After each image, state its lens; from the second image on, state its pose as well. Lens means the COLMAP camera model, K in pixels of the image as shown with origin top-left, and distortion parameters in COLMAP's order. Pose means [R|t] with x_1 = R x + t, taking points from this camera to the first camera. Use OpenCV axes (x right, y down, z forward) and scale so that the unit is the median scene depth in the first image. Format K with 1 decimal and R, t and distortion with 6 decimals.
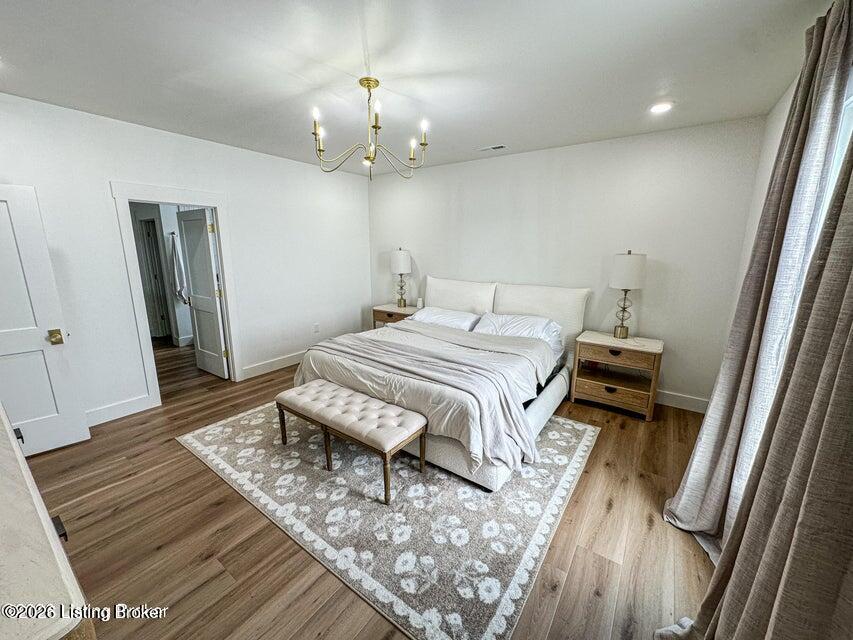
lens RADIAL K [[337.1, 0, 425.8], [0, 337.1, 332.3], [0, 0, 1]] dist [-0.001015, 0.000123]
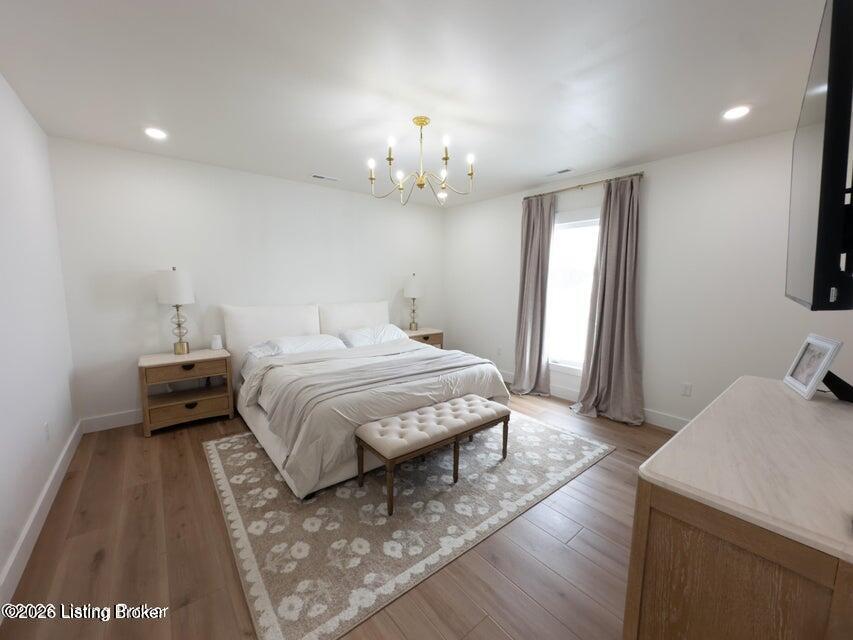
lens RADIAL K [[339.7, 0, 426.5], [0, 339.7, 320.0], [0, 0, 1]] dist [-0.004045, 0.000741]
pose [[0.269361, -0.118256, 0.955751, -1.170568], [0.227226, 0.972216, 0.056254, -0.135416], [-0.935849, 0.202019, 0.288748, 0.657375]]
